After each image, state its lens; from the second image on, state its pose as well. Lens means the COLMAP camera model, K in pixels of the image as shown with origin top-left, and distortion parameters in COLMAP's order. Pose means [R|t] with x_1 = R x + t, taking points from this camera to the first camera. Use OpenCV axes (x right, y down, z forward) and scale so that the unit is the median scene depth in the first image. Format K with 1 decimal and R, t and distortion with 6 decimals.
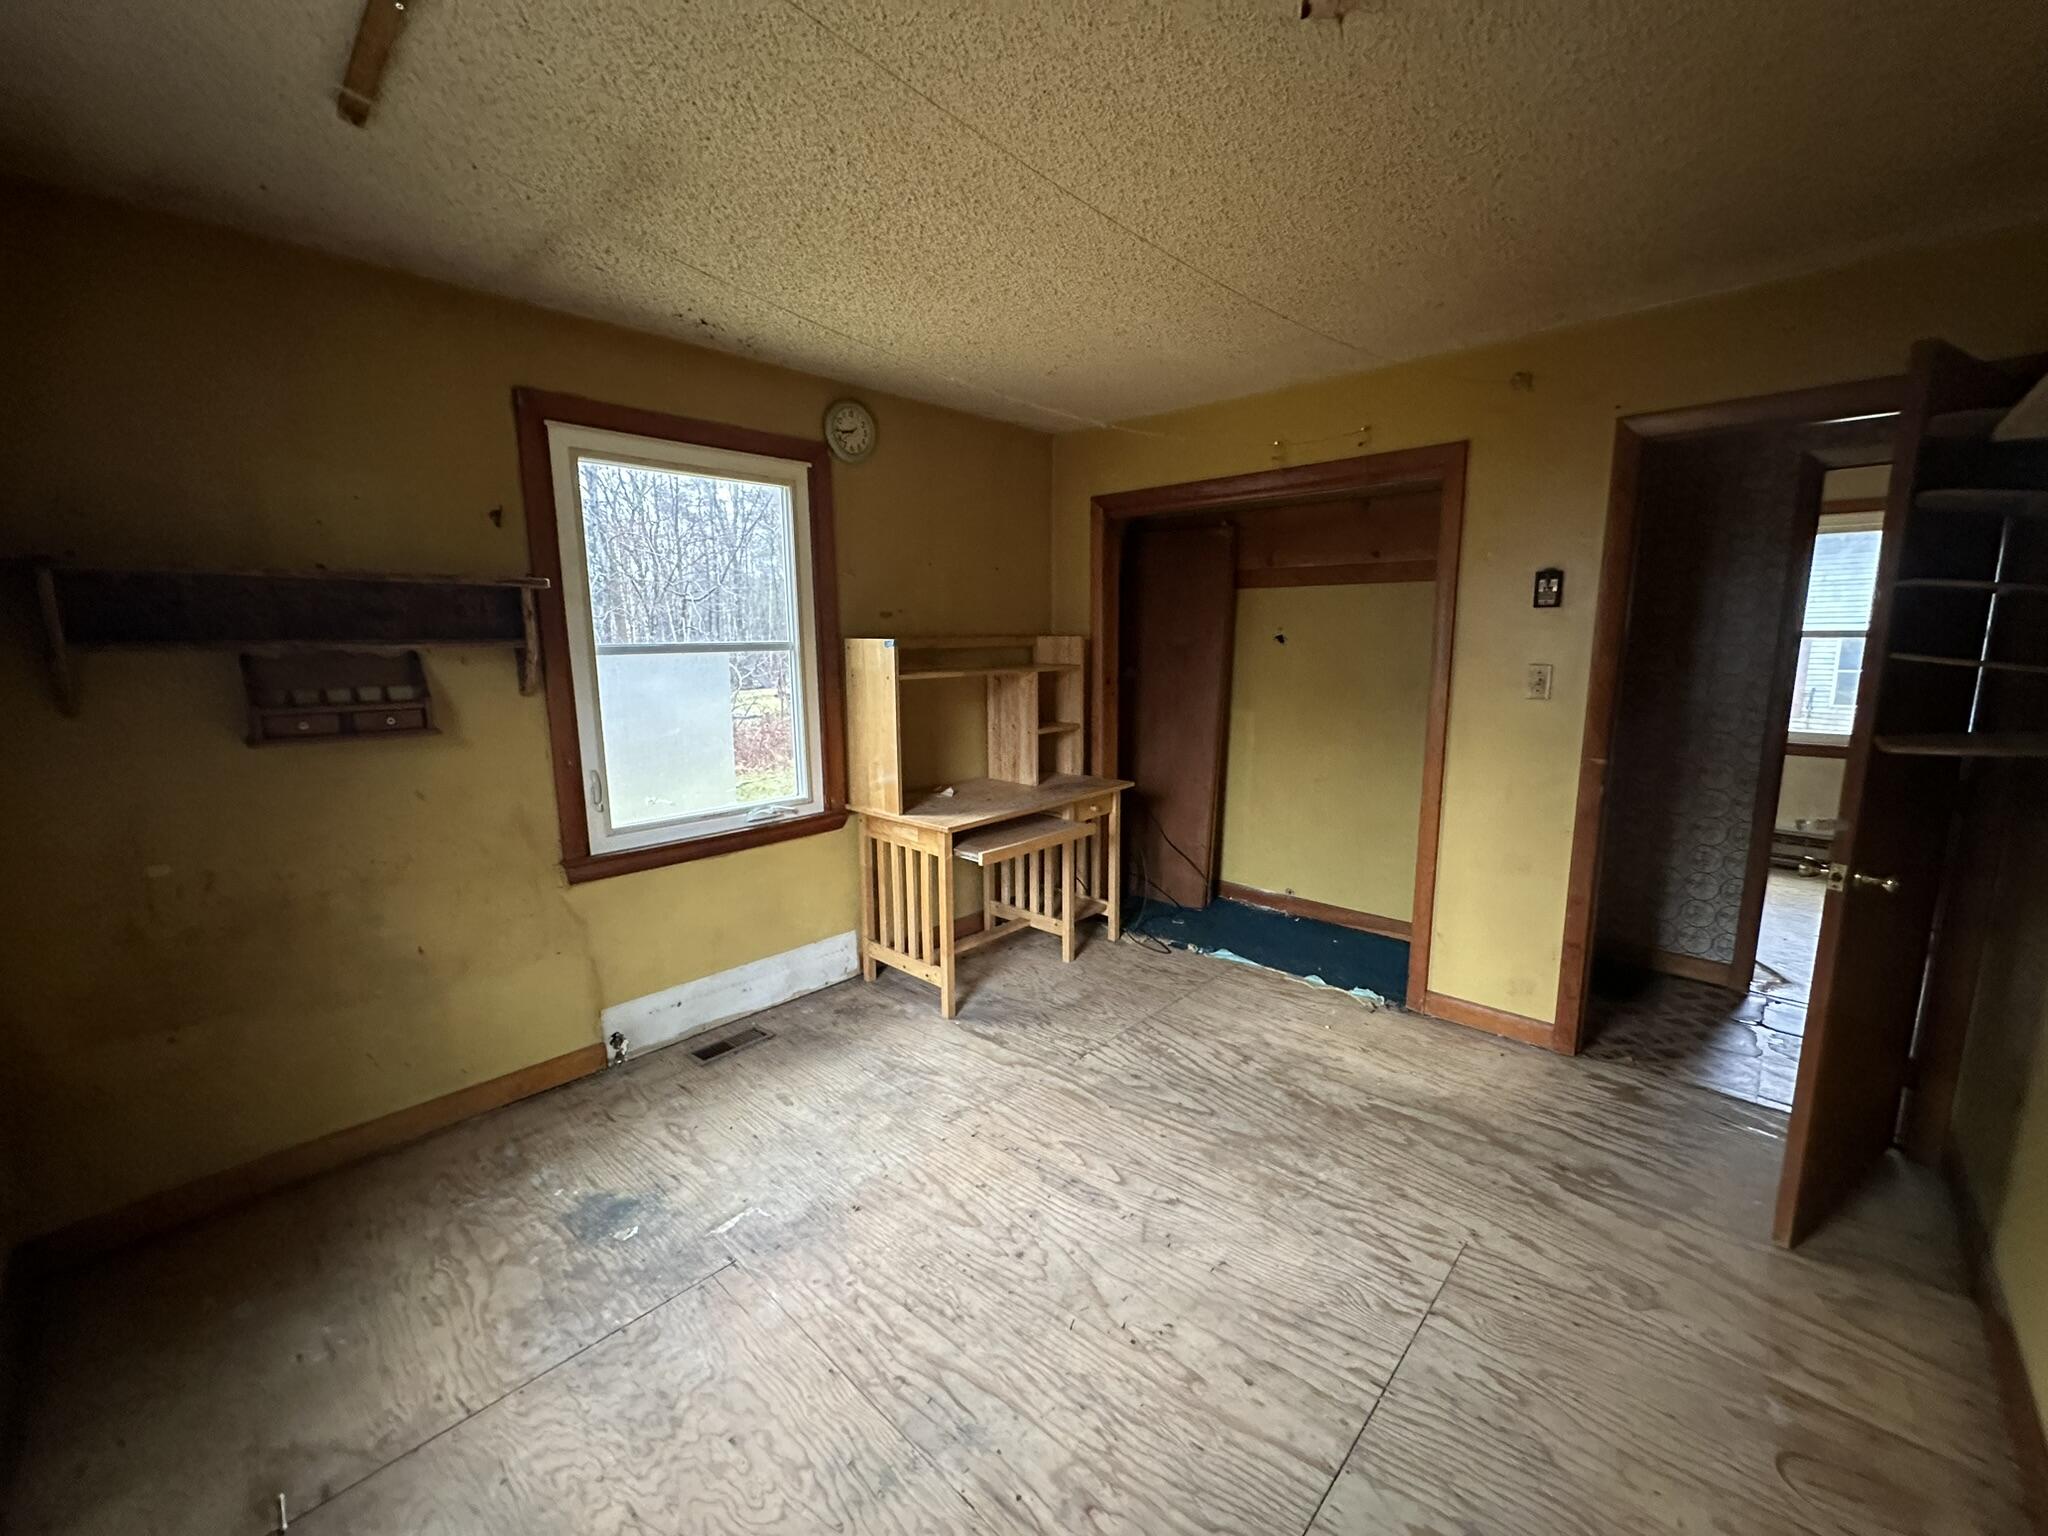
lens RADIAL K [[815.7, 0, 1021.9], [0, 815.7, 768.0], [0, 0, 1]] dist [-0.000509, 0.000258]
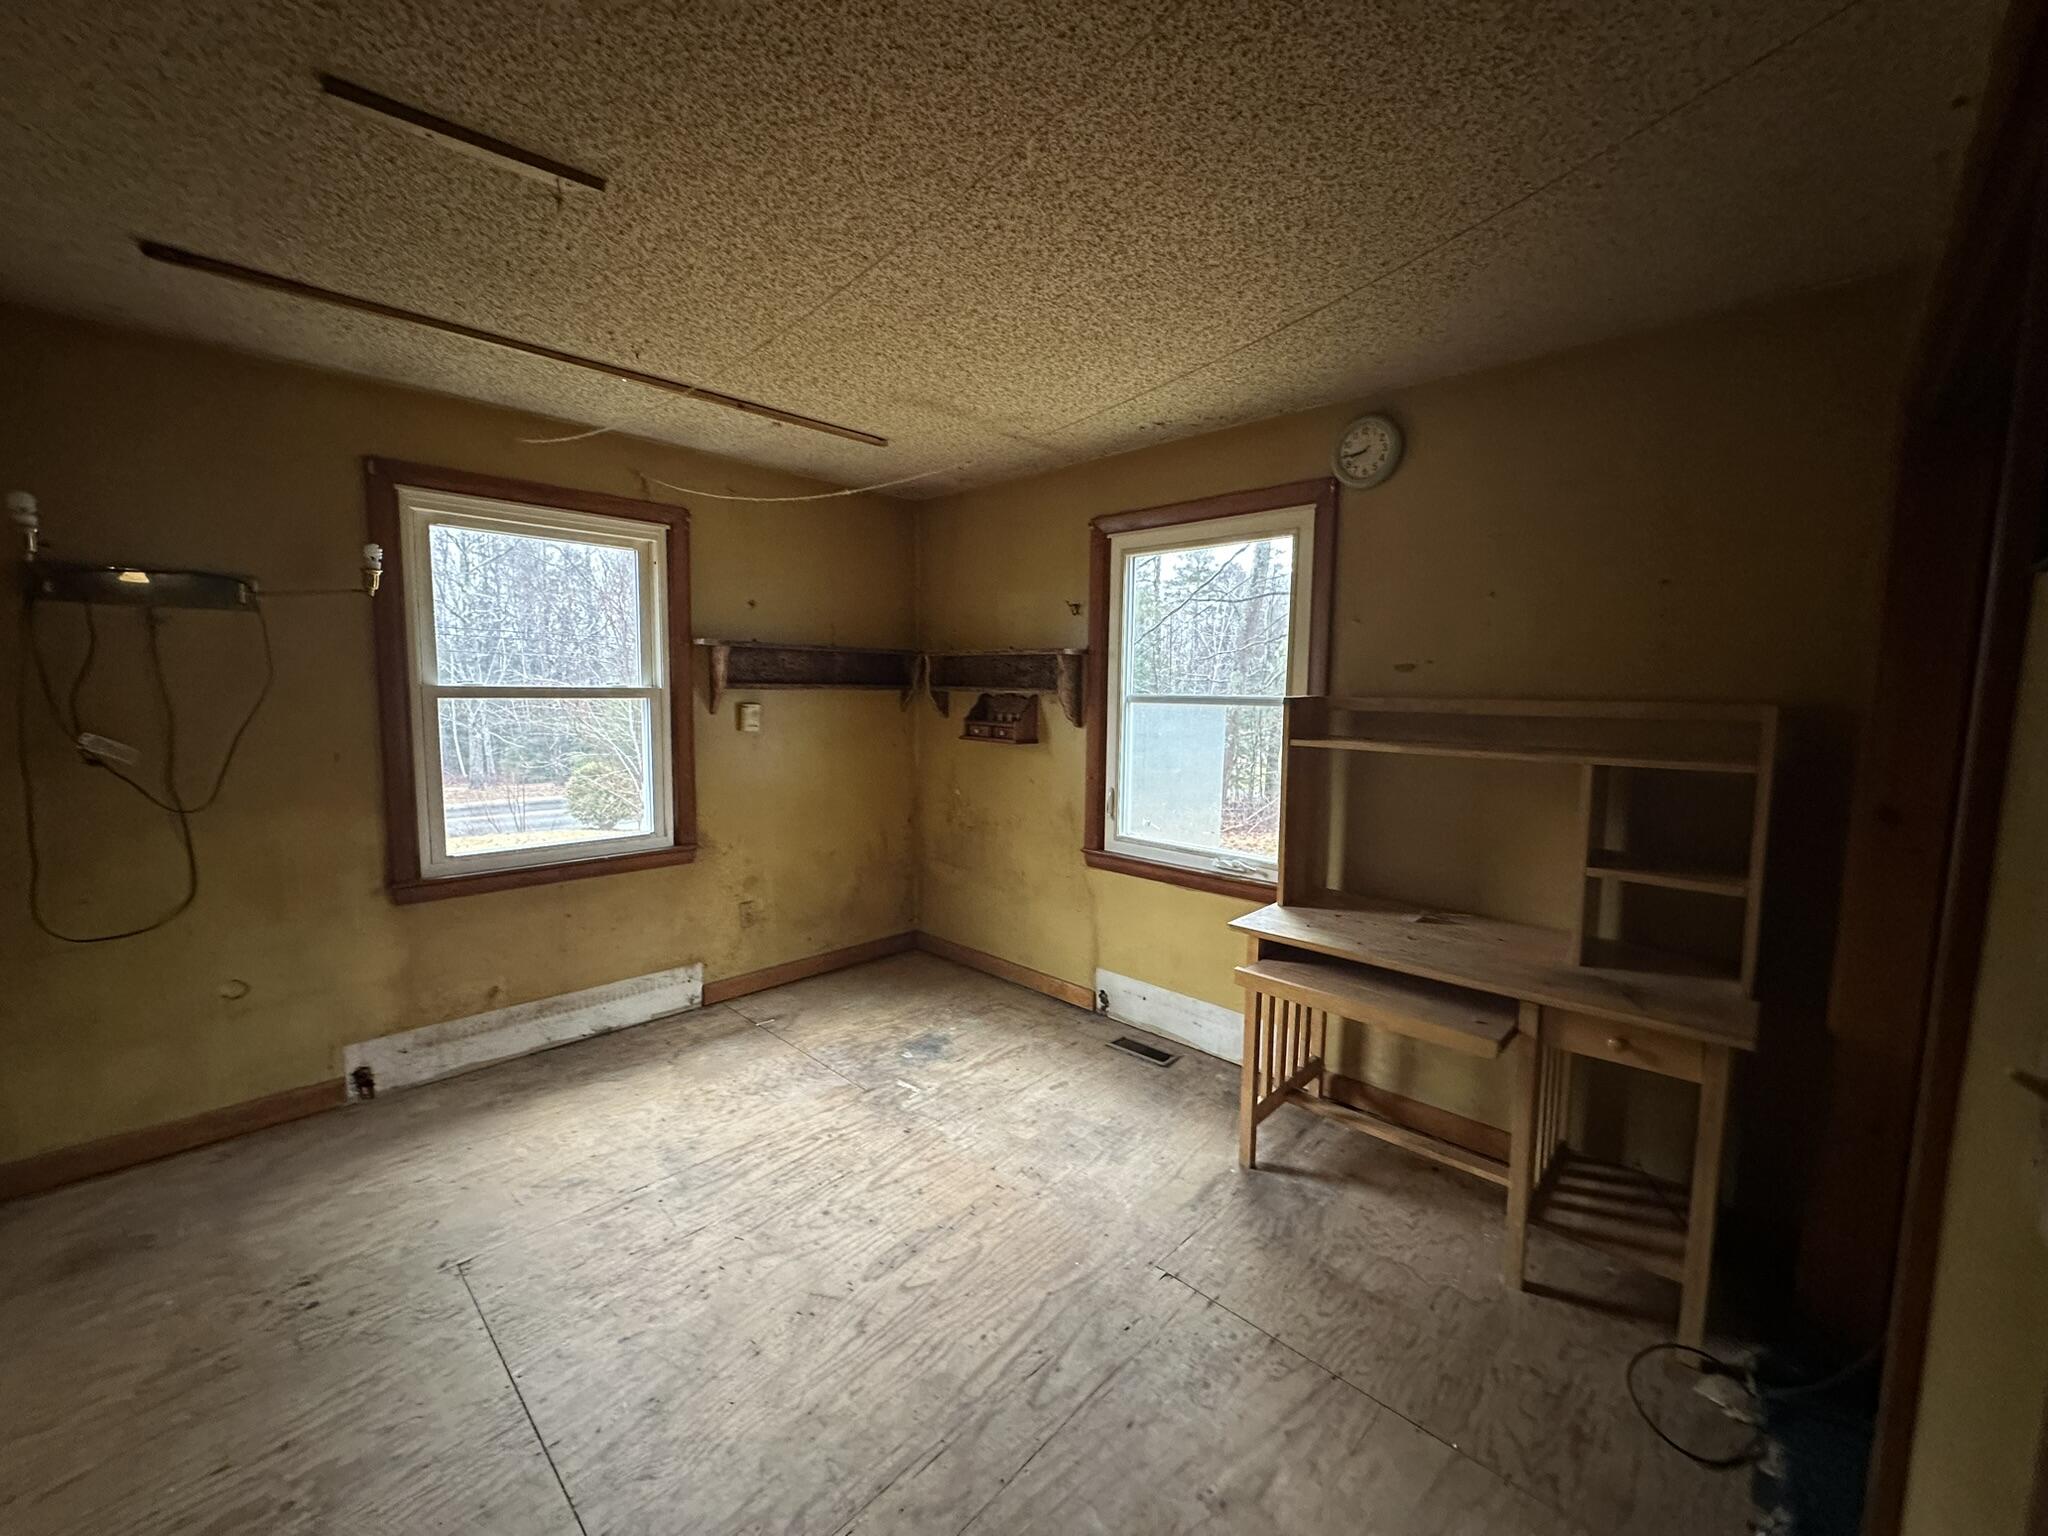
lens RADIAL K [[815.7, 0, 1032.5], [0, 815.7, 771.1], [0, 0, 1]] dist [-0.000509, 0.000258]
pose [[-0.006012, 0.111655, -0.993729, 0.859139], [-0.176899, 0.977955, 0.110953, -0.160510], [0.984211, 0.176457, 0.013872, 0.921520]]
